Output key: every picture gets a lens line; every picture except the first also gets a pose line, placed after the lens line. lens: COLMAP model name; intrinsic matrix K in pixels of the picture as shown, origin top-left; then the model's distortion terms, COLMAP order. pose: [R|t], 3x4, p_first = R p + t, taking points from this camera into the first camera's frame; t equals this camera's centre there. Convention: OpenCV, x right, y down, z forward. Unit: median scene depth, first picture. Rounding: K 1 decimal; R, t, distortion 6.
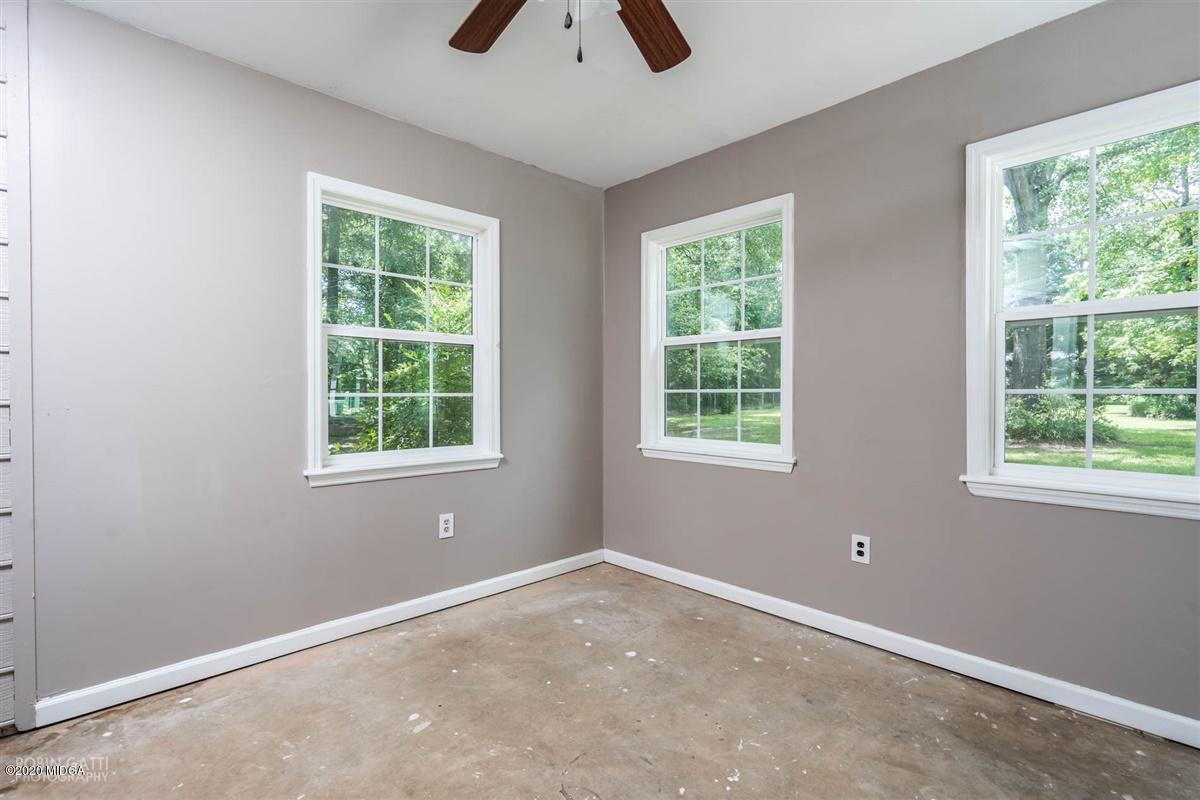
lens RADIAL K [[543.4, 0, 596.6], [0, 543.4, 398.9], [0, 0, 1]] dist [-0.000760, -0.000457]
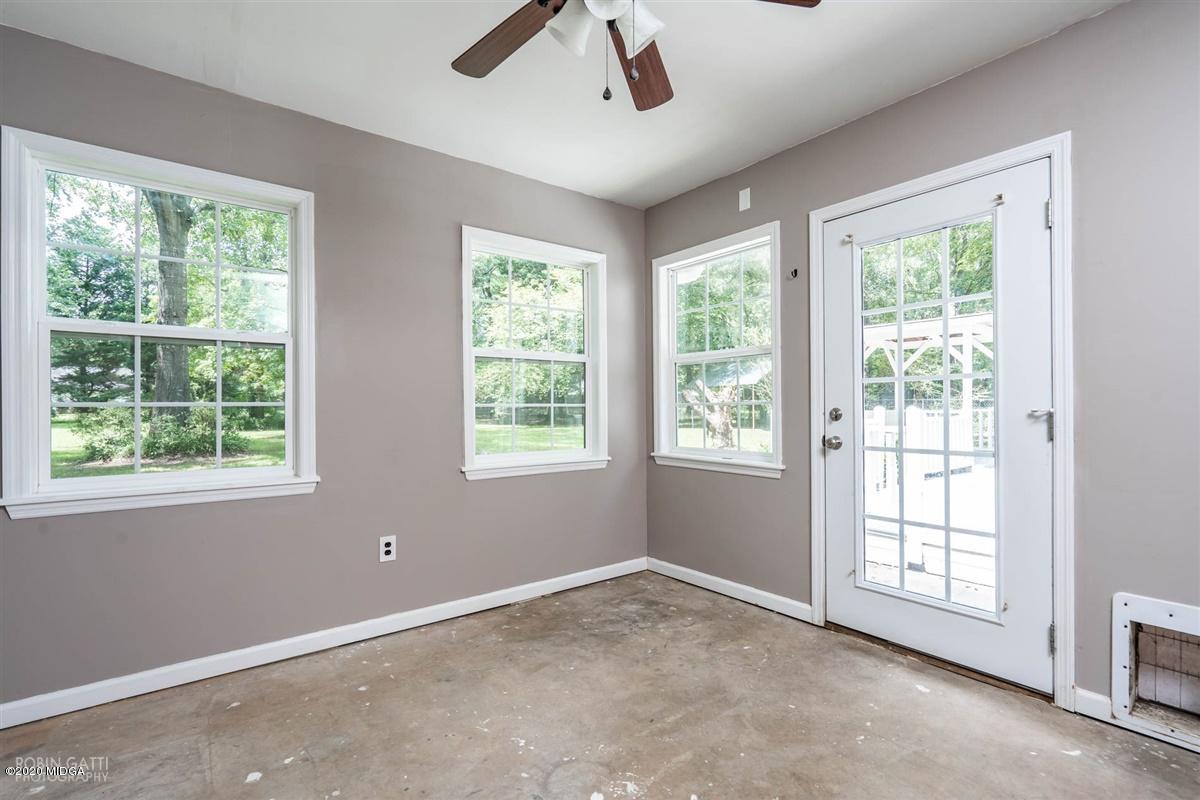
lens RADIAL K [[543.4, 0, 596.2], [0, 543.4, 403.7], [0, 0, 1]] dist [-0.000760, -0.000457]
pose [[0.119472, 0.007194, 0.992812, -0.555652], [0.015833, 0.999833, -0.009150, 0.000538], [-0.992711, 0.016813, 0.119338, 0.446593]]
